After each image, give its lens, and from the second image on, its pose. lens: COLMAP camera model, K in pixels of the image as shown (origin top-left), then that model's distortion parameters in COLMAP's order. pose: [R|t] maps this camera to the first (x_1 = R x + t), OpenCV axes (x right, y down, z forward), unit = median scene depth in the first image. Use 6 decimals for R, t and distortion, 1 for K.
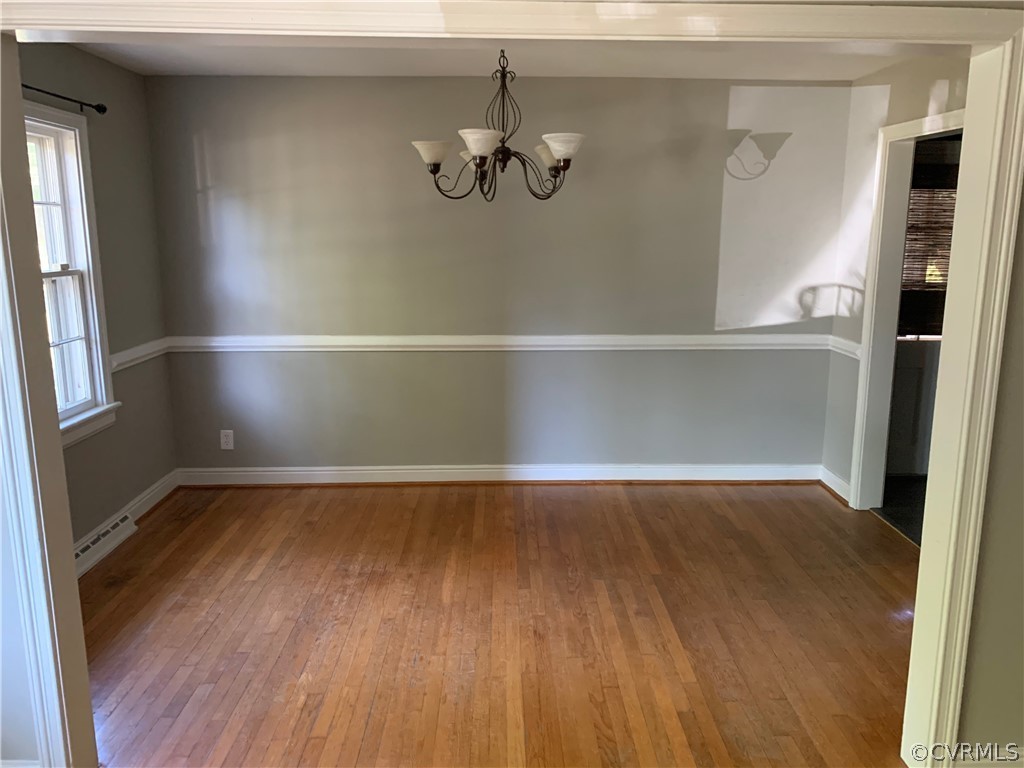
lens RADIAL K [[778.8, 0, 514.4], [0, 778.8, 394.4], [0, 0, 1]] dist [-0.001315, 0.004138]
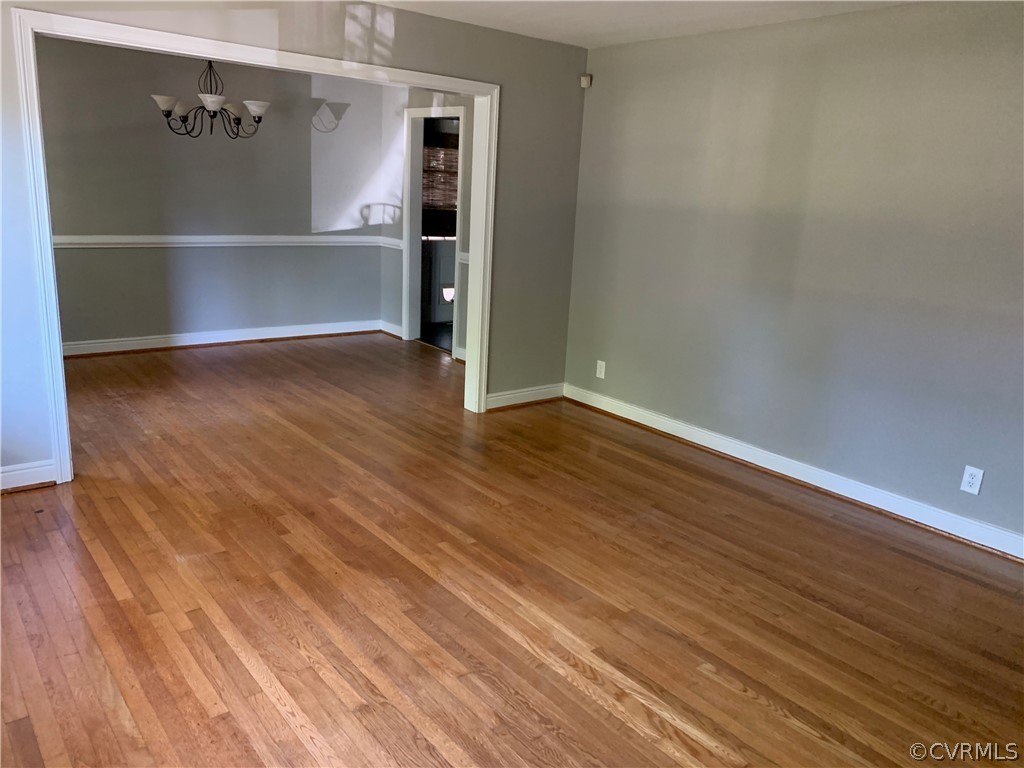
lens RADIAL K [[779.0, 0, 512.0], [0, 779.0, 384.0], [0, 0, 1]] dist [-0.051797, -0.000267]
pose [[0.793443, -0.106038, 0.599336, -0.383554], [0.067235, 0.993950, 0.086844, 0.110556], [-0.604919, -0.028609, 0.795773, -0.451571]]
